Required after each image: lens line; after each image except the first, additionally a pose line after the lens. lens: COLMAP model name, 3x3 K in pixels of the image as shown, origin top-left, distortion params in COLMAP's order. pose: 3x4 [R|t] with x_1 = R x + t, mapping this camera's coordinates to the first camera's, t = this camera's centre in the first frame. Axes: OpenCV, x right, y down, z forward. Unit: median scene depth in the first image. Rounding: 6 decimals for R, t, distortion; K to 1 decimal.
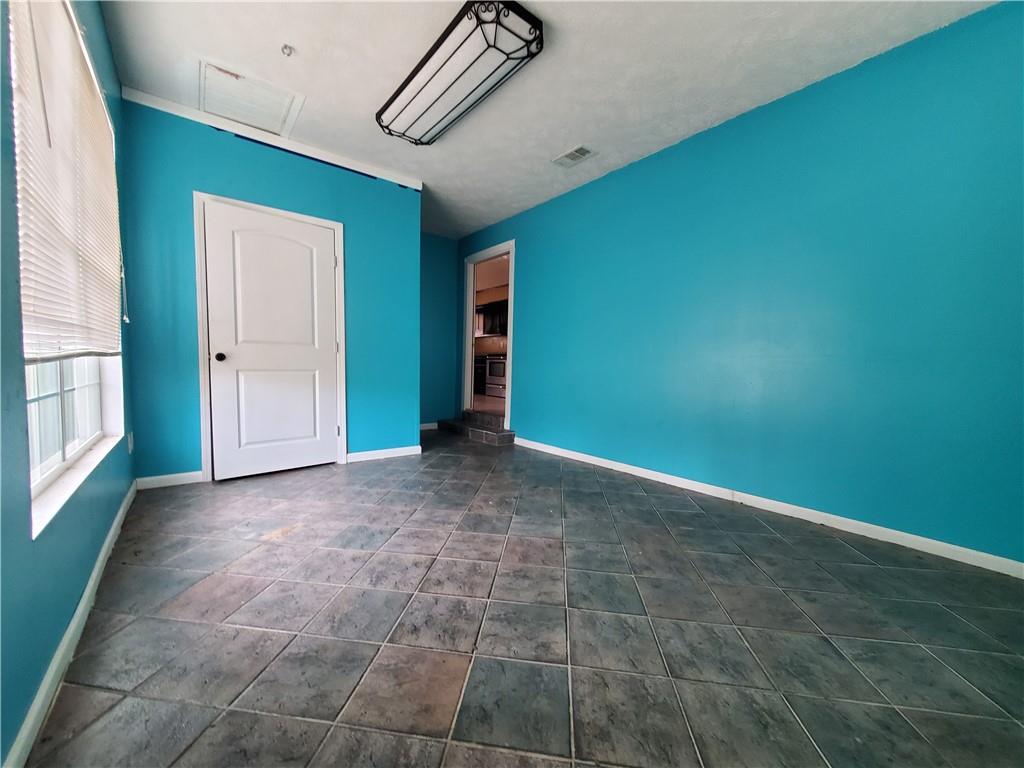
lens RADIAL K [[406.8, 0, 501.7], [0, 406.8, 392.9], [0, 0, 1]] dist [-0.000106, -0.003062]
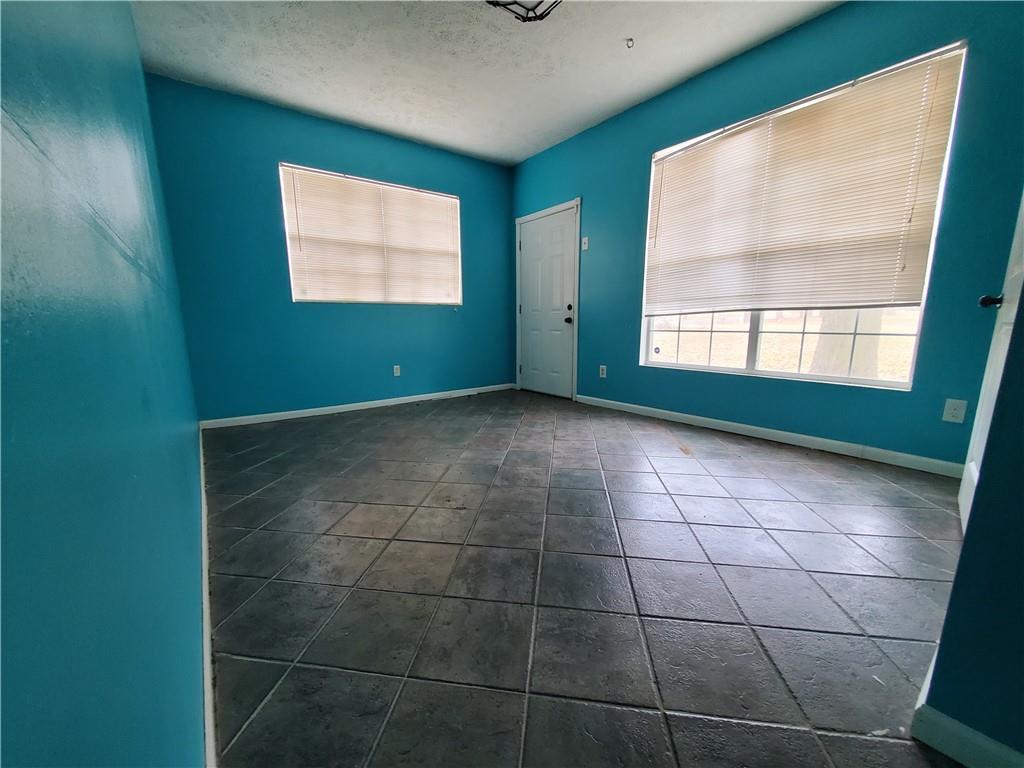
lens RADIAL K [[406.8, 0, 501.7], [0, 406.8, 392.9], [0, 0, 1]] dist [-0.000106, -0.003062]
pose [[-0.999743, -0.012790, 0.018716, 0.012717], [-0.007919, 0.970658, 0.240335, -0.136425], [-0.021241, 0.240125, -0.970509, 2.372045]]
